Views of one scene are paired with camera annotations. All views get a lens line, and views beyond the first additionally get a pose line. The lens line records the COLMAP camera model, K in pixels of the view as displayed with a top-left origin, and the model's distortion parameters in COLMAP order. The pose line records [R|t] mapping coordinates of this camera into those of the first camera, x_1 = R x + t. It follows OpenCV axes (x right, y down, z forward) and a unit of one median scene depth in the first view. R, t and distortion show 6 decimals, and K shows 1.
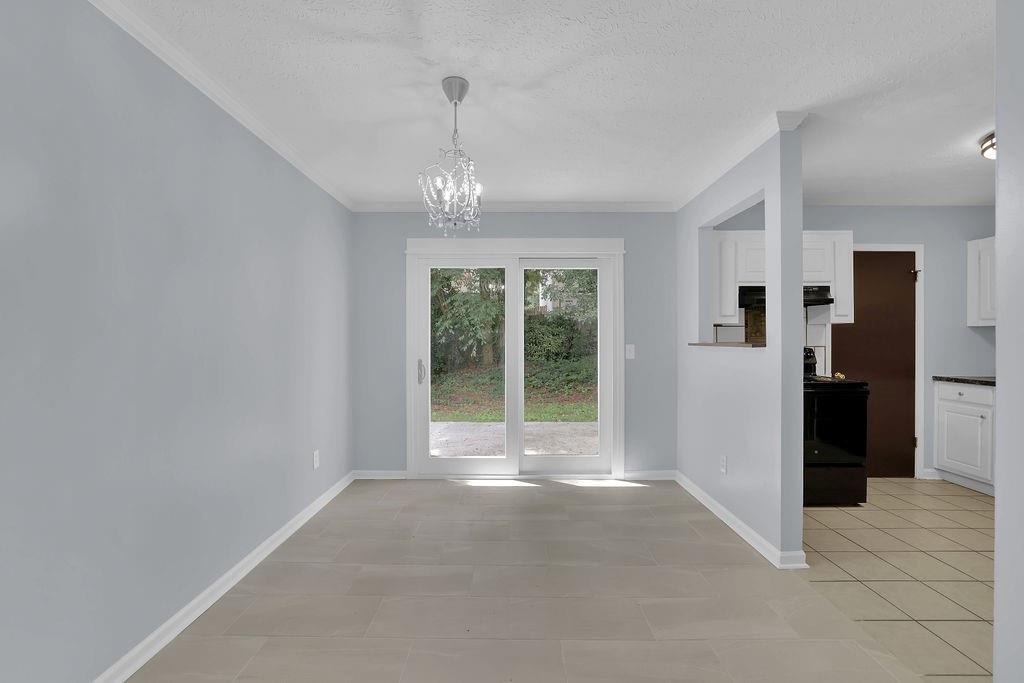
lens RADIAL K [[444.0, 0, 508.6], [0, 444.0, 339.9], [0, 0, 1]] dist [-0.044855, 0.014372]
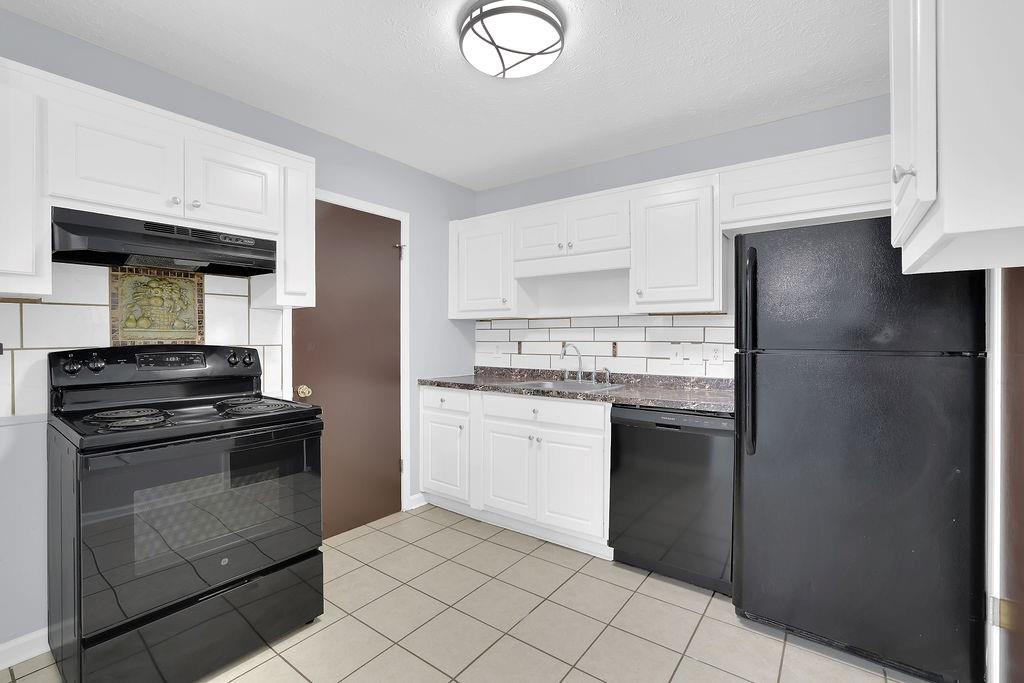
lens RADIAL K [[444.0, 0, 508.6], [0, 444.0, 339.9], [0, 0, 1]] dist [-0.044855, 0.014372]
pose [[0.590967, -0.009232, 0.806643, 0.425797], [-0.000393, 0.999931, 0.011732, 0.000250], [-0.806695, -0.007250, 0.590923, 0.381396]]
